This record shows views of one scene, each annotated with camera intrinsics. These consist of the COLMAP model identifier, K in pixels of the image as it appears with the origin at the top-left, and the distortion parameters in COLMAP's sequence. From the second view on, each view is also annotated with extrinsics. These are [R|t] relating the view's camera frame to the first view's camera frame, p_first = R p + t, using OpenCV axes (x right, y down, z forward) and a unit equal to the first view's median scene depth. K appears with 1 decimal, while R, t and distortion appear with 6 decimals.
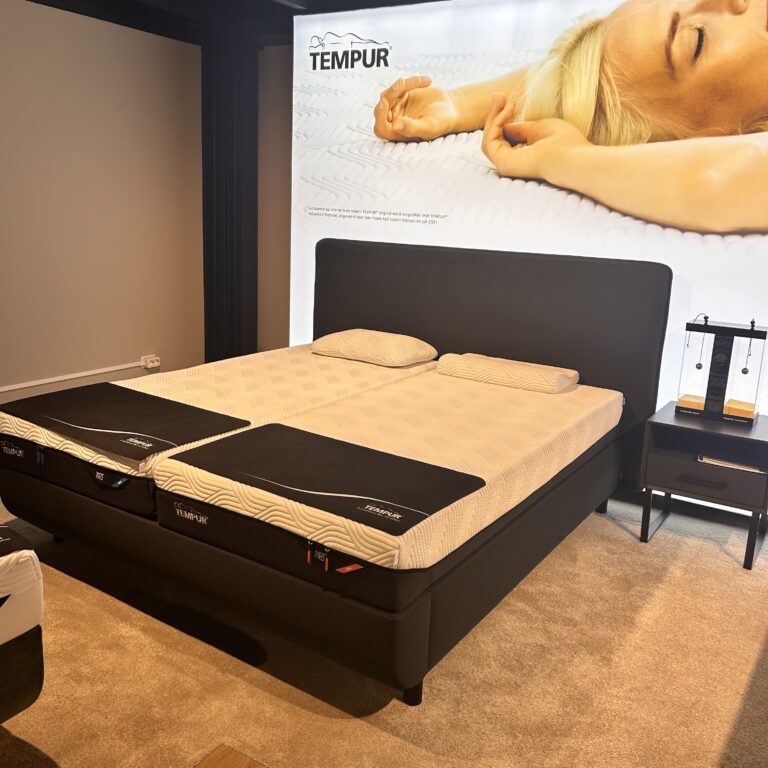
lens RADIAL K [[748.2, 0, 387.4], [0, 748.2, 386.8], [0, 0, 1]] dist [0.043389, -0.016509]
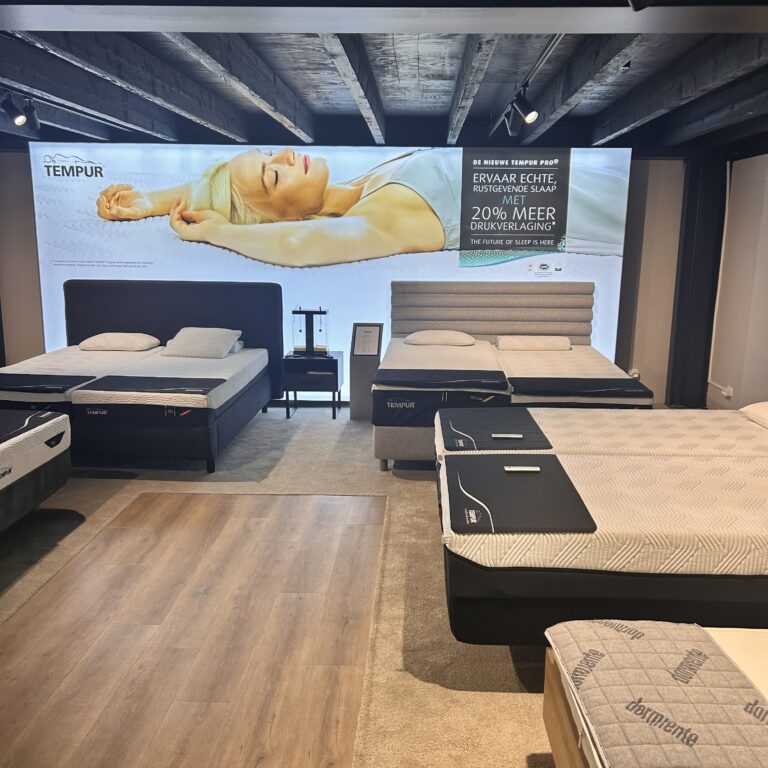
lens RADIAL K [[748.2, 0, 387.4], [0, 748.2, 386.8], [0, 0, 1]] dist [0.043389, -0.016509]
pose [[0.863784, -0.134072, 0.485698, -0.357114], [0.146735, 0.989102, 0.012072, 0.119437], [-0.482023, 0.060842, 0.874044, -0.807359]]
